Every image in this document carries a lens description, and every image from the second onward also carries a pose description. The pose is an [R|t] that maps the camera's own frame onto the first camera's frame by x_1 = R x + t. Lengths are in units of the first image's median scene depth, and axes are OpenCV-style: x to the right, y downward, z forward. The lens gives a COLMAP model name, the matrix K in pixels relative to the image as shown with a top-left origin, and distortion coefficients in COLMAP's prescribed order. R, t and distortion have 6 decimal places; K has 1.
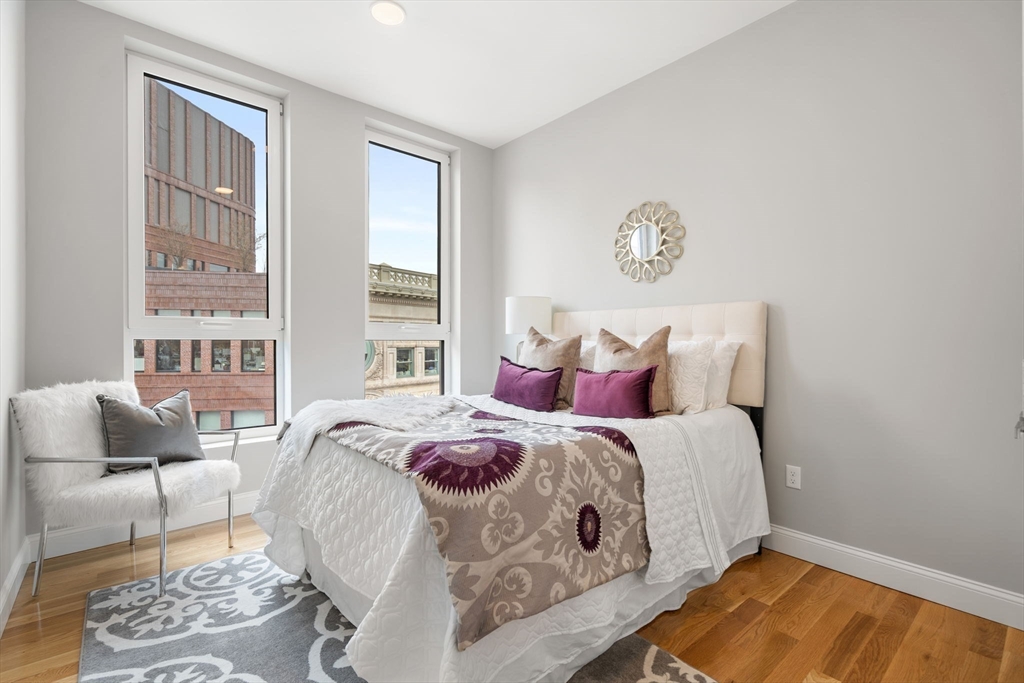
lens RADIAL K [[467.6, 0, 496.6], [0, 467.6, 336.2], [0, 0, 1]] dist [0.001425, 0.000131]
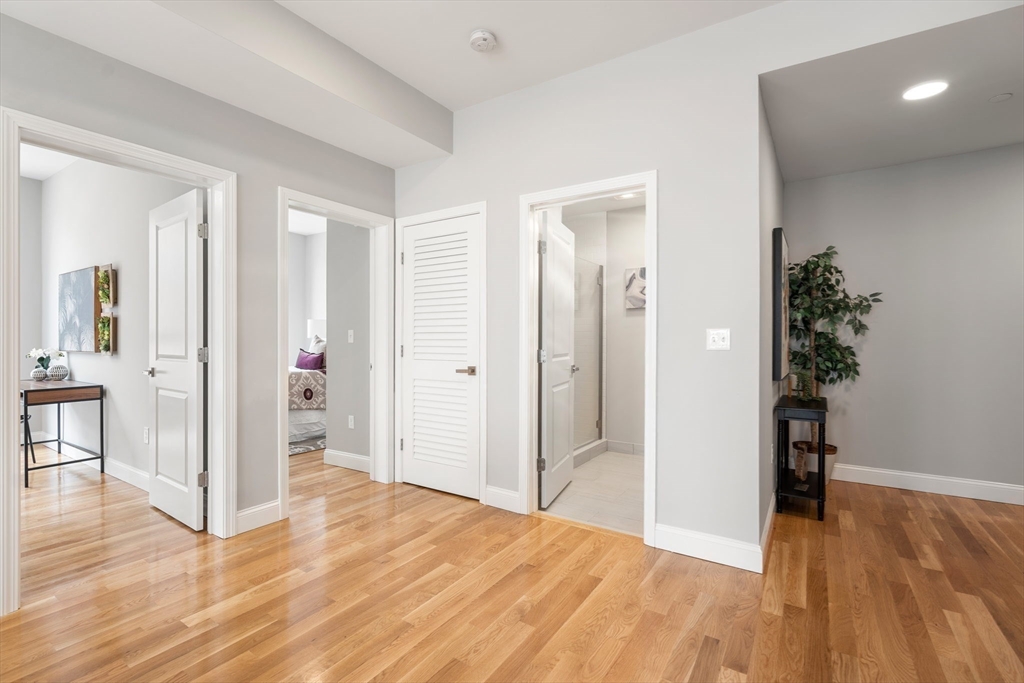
lens RADIAL K [[467.6, 0, 496.6], [0, 467.6, 336.2], [0, 0, 1]] dist [0.001425, 0.000131]
pose [[0.959160, 0.000824, 0.282862, 0.527689], [-0.000271, 0.999998, -0.001995, -0.018684], [-0.282863, 0.001837, 0.959159, -2.604396]]
